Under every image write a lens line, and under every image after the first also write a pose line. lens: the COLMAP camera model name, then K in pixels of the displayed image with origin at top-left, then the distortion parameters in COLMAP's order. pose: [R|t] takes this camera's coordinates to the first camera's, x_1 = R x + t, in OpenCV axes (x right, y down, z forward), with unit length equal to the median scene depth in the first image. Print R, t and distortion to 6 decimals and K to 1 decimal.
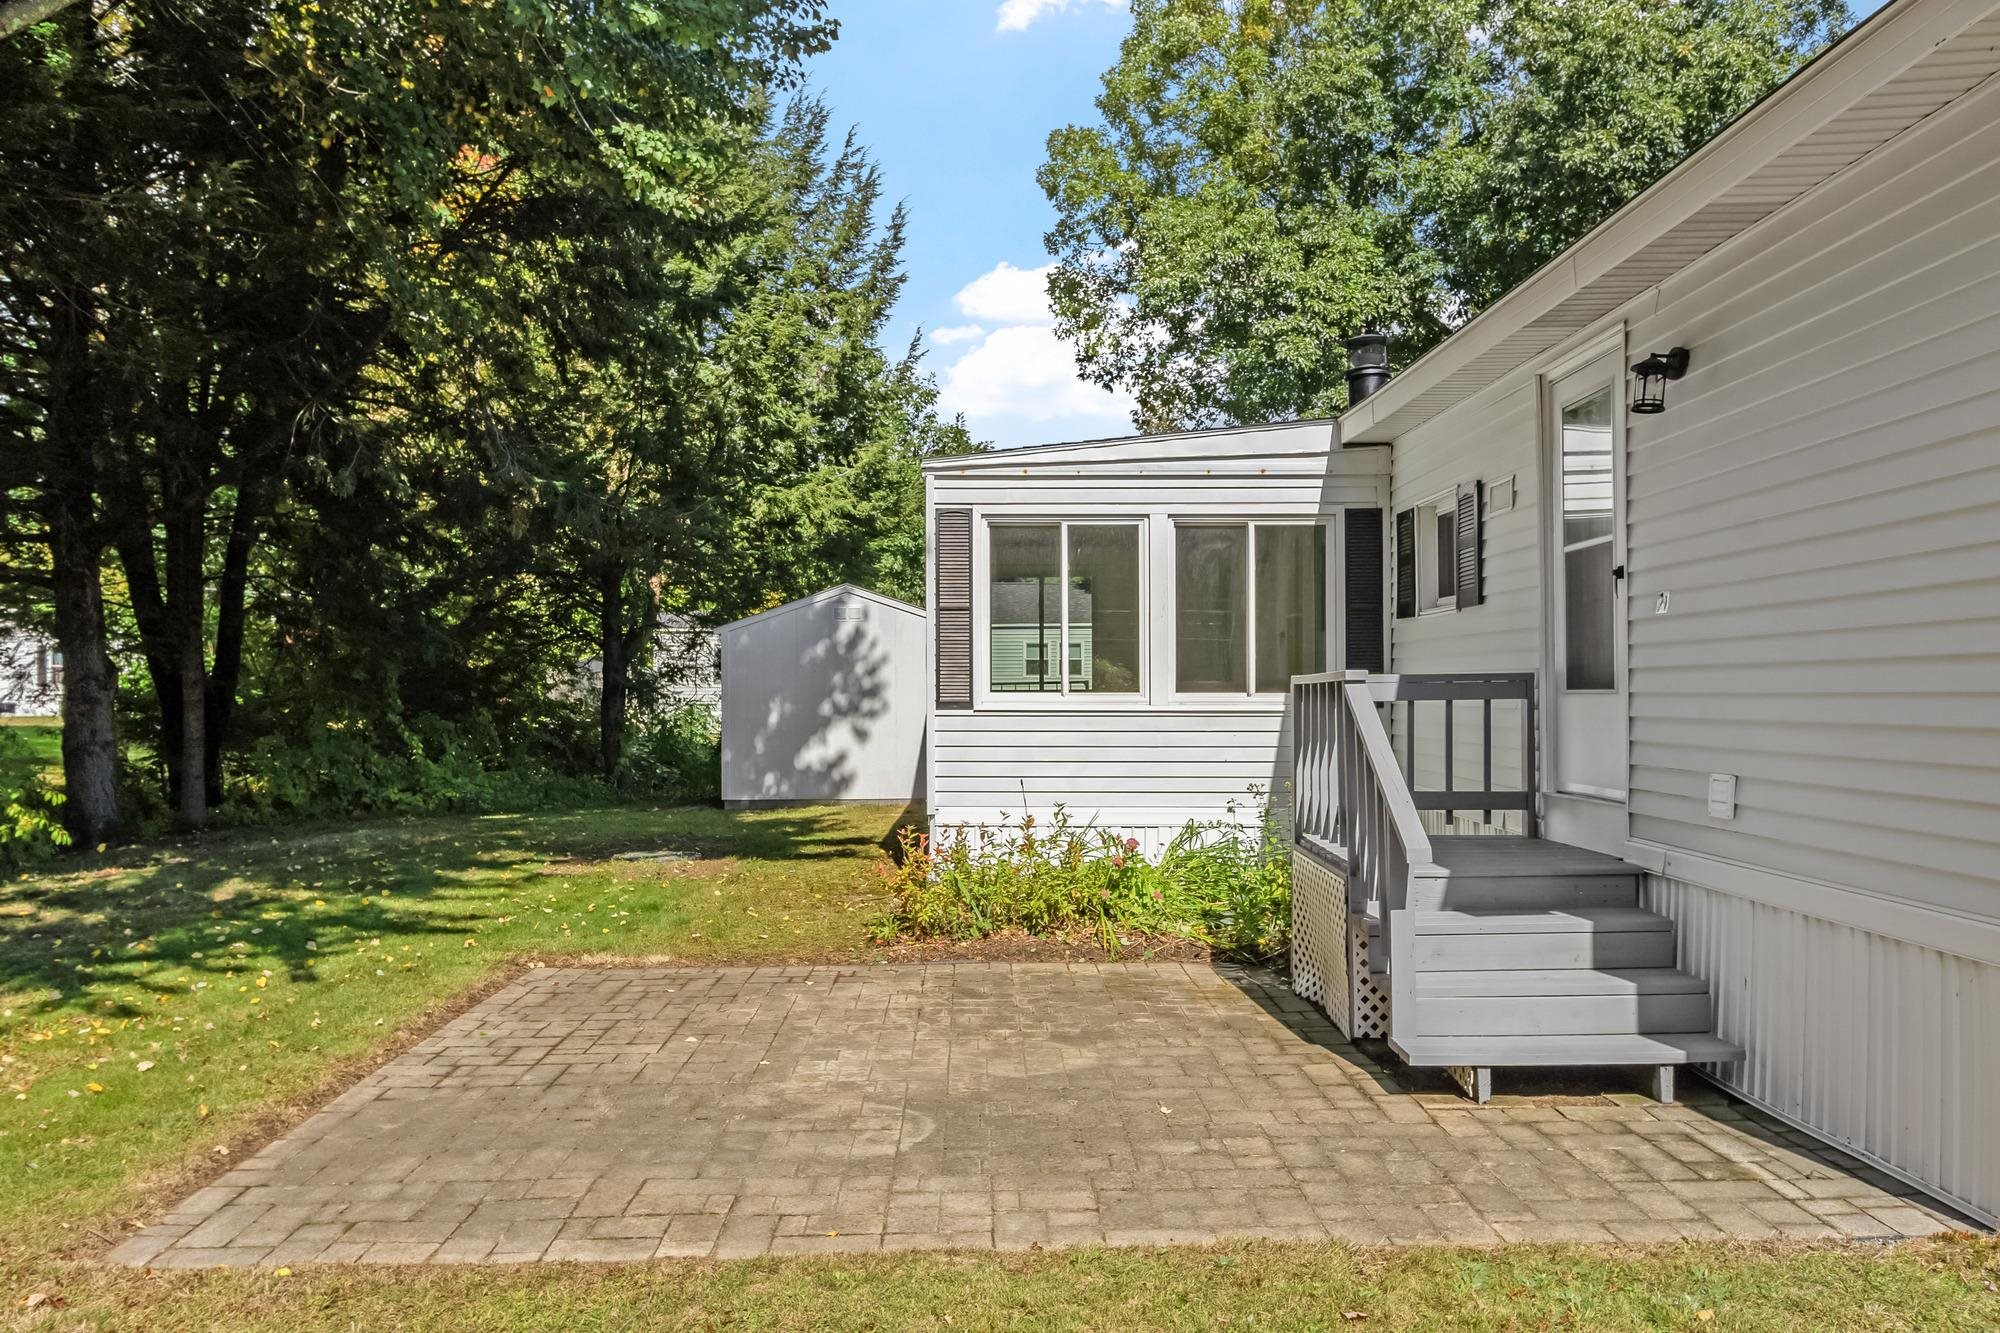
lens RADIAL K [[1416.7, 0, 961.9], [0, 1416.7, 677.9], [0, 0, 1]] dist [0.001214, 0.002051]
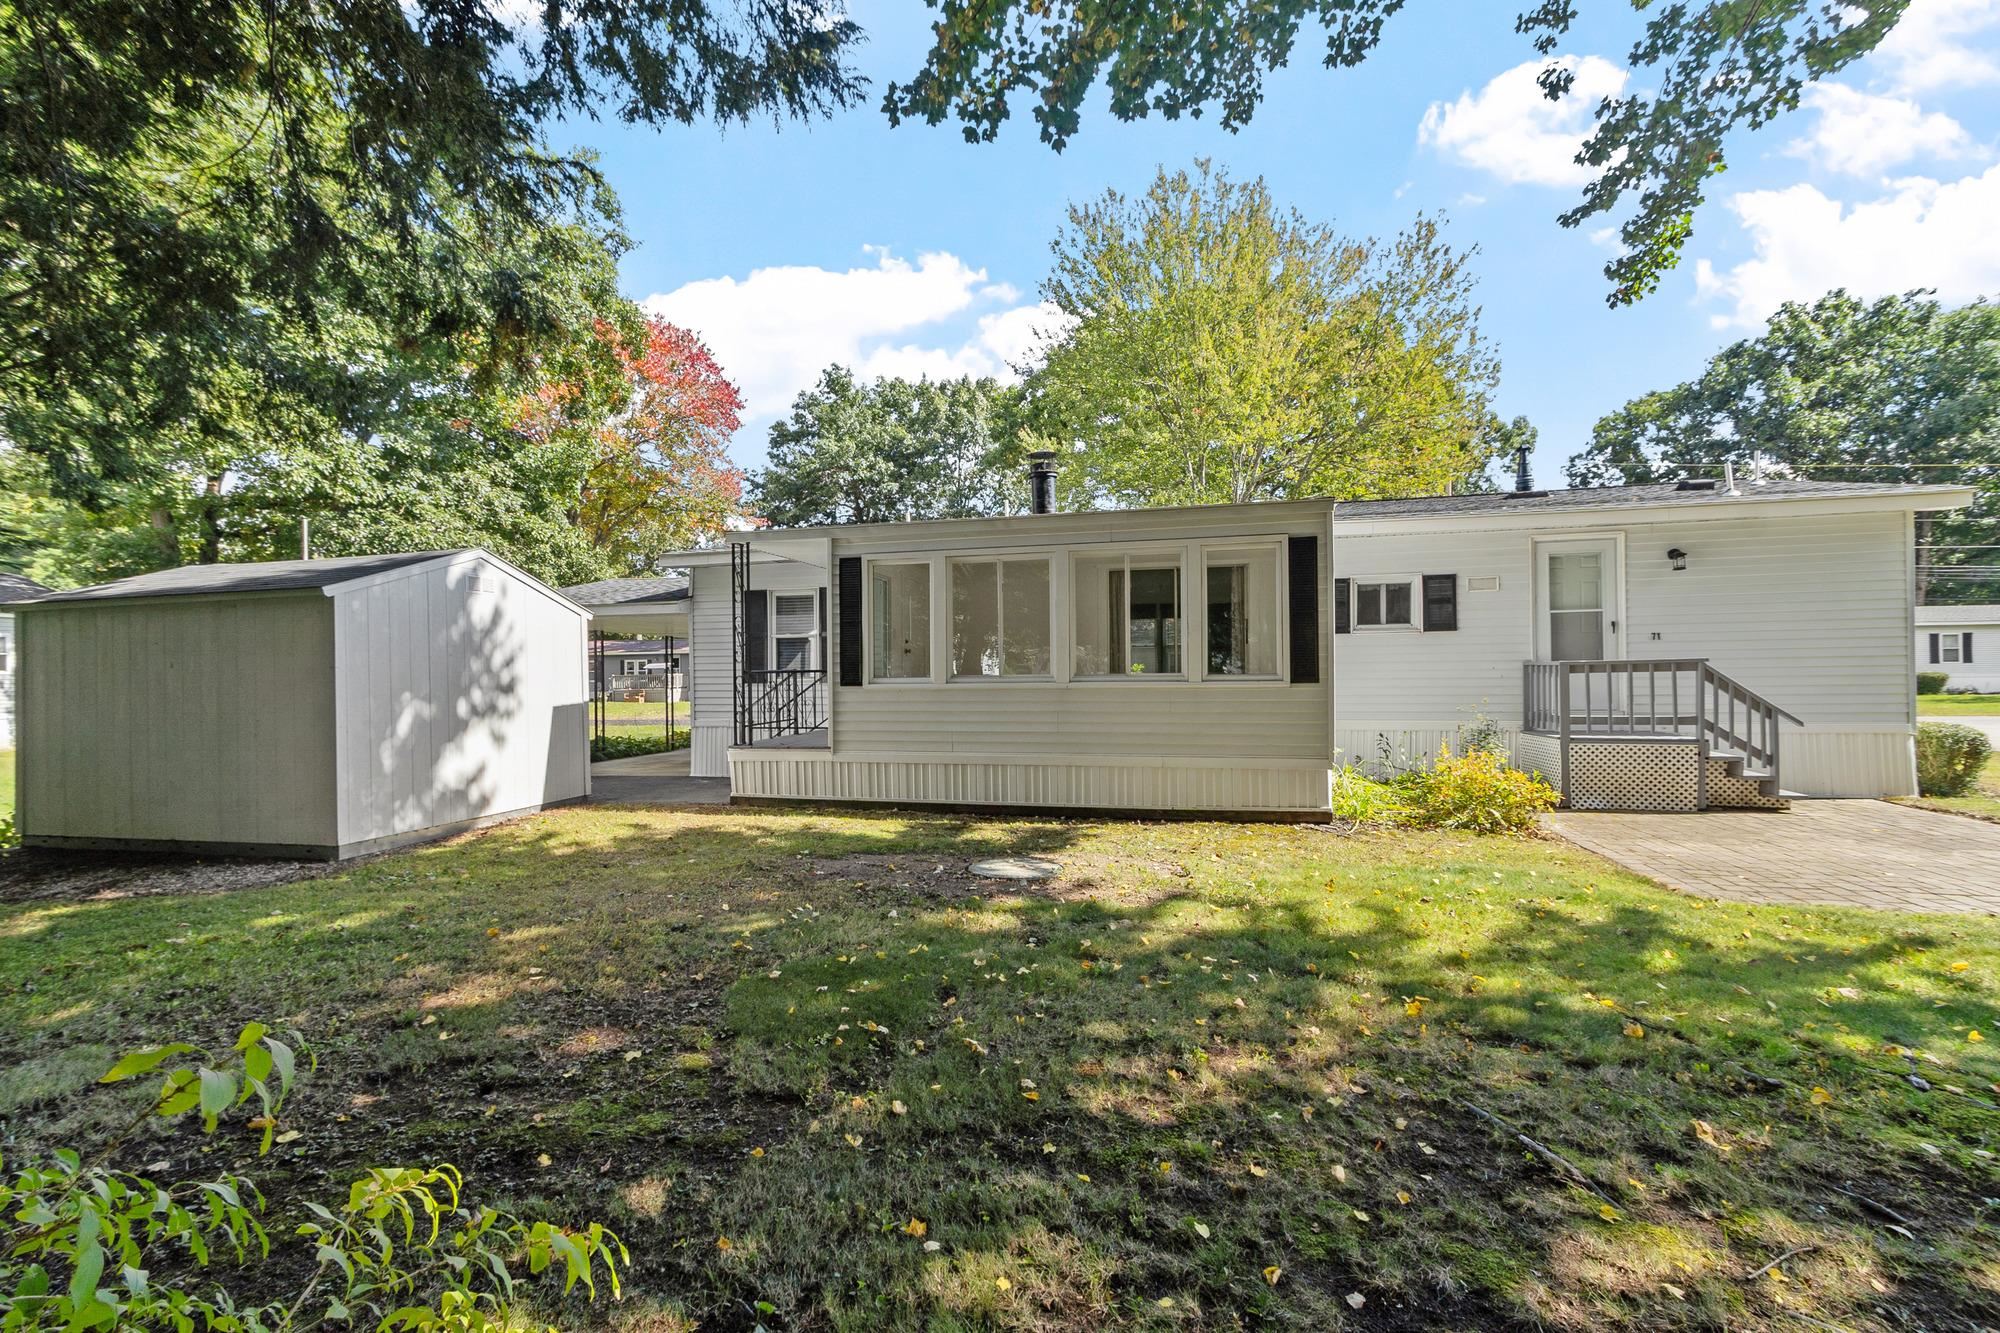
lens RADIAL K [[865.5, 0, 1003.7], [0, 865.5, 674.0], [0, 0, 1]] dist [0.003504, 0.000570]
pose [[0.237790, 0.000565, 0.971316, -1.554664], [0.006838, 0.999974, -0.002256, 0.017990], [-0.971293, 0.007178, 0.237780, 1.924456]]
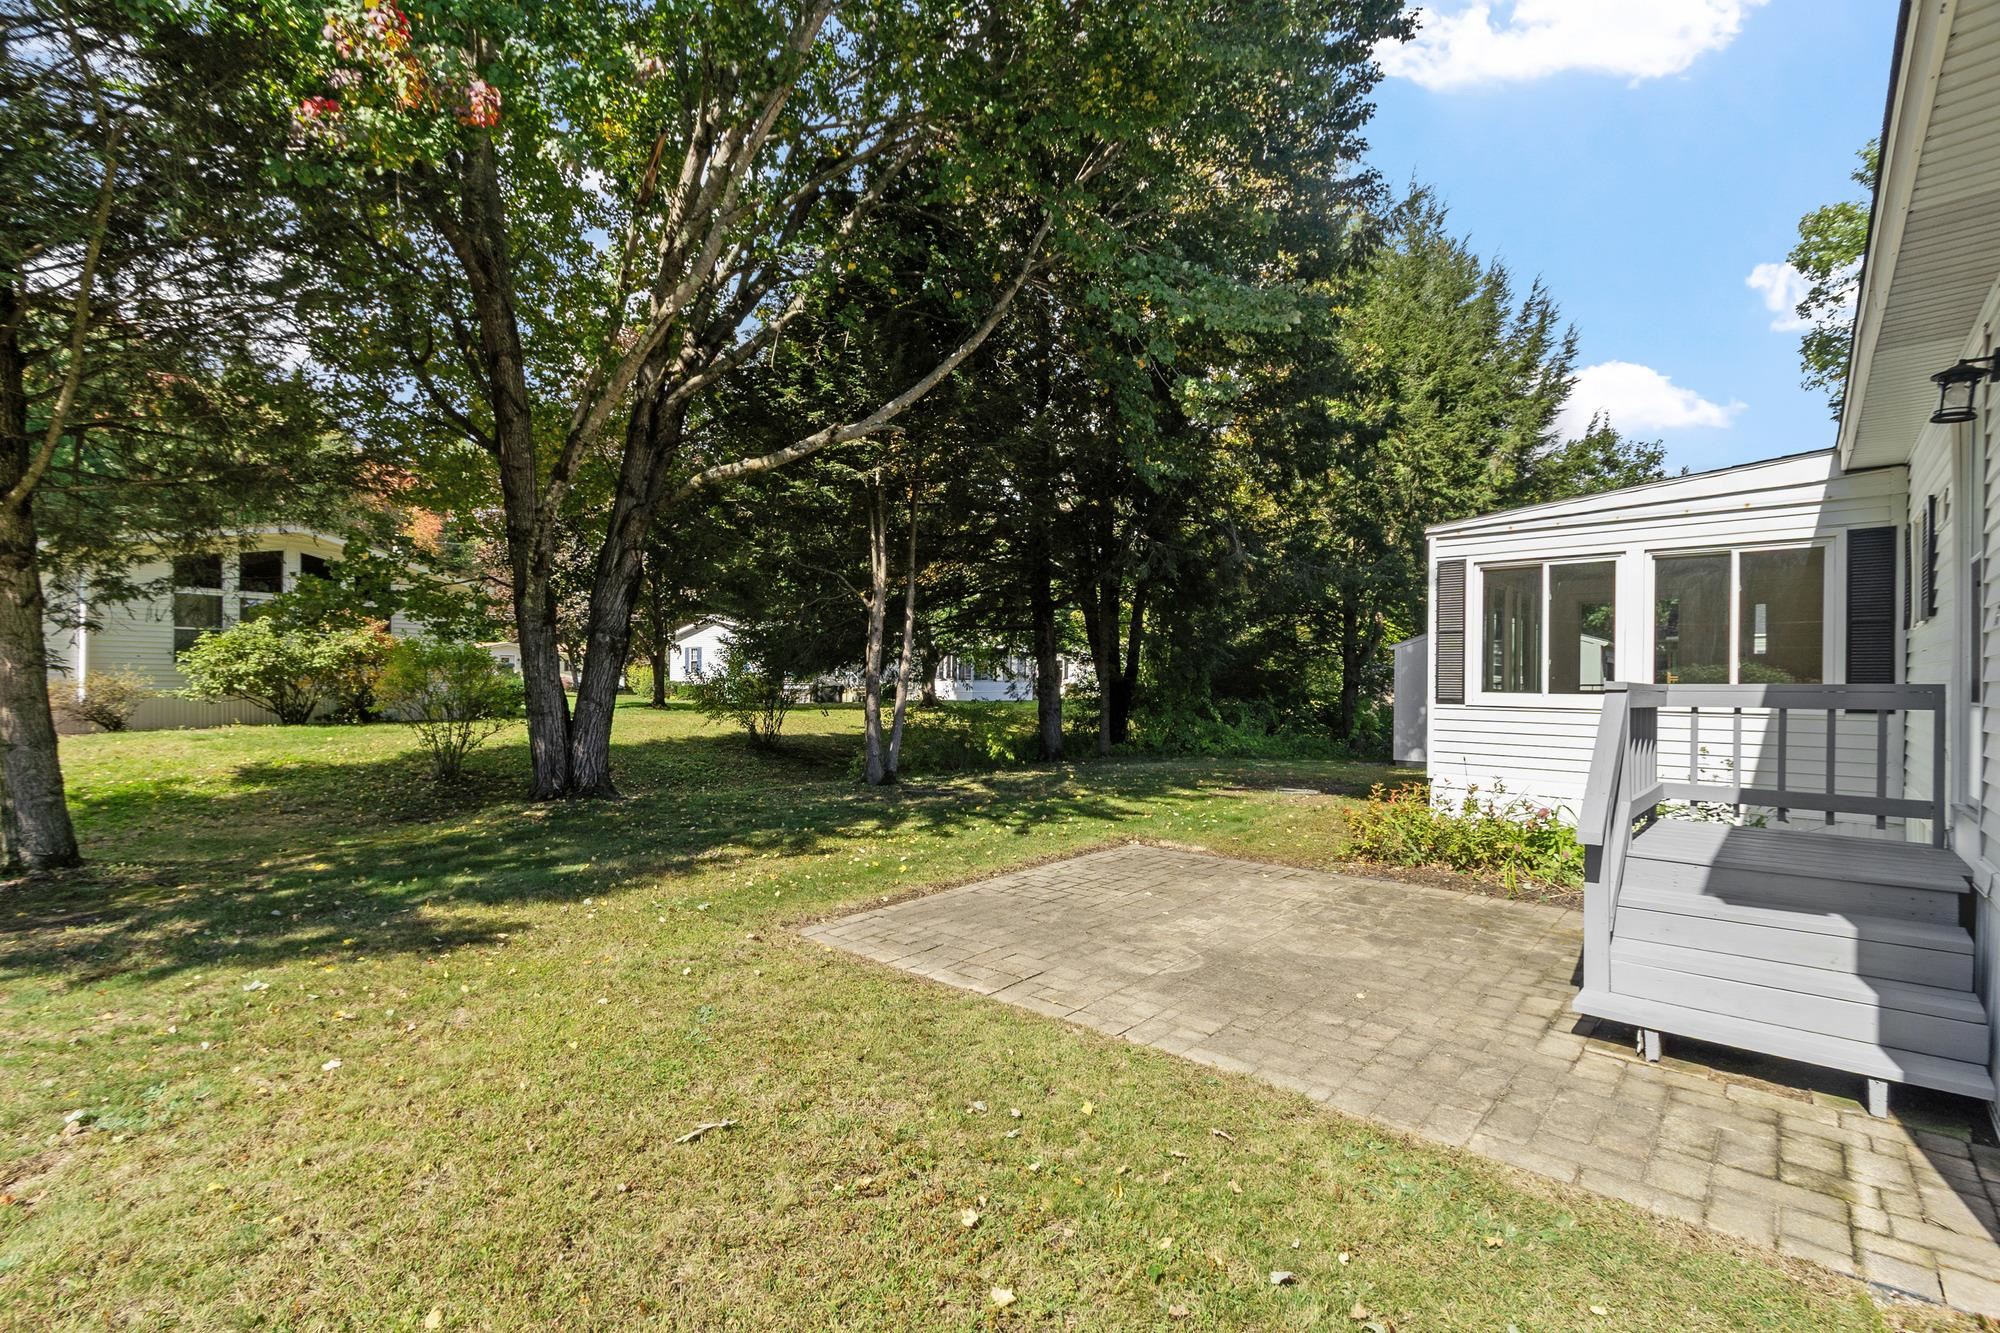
lens RADIAL K [[865.5, 0, 987.2], [0, 865.5, 675.6], [0, 0, 1]] dist [0.003504, 0.000570]
pose [[0.742212, 0.007108, -0.670127, 0.397509], [-0.007170, 0.999971, 0.002666, -0.008637], [0.670127, 0.002826, 0.742241, 0.108508]]
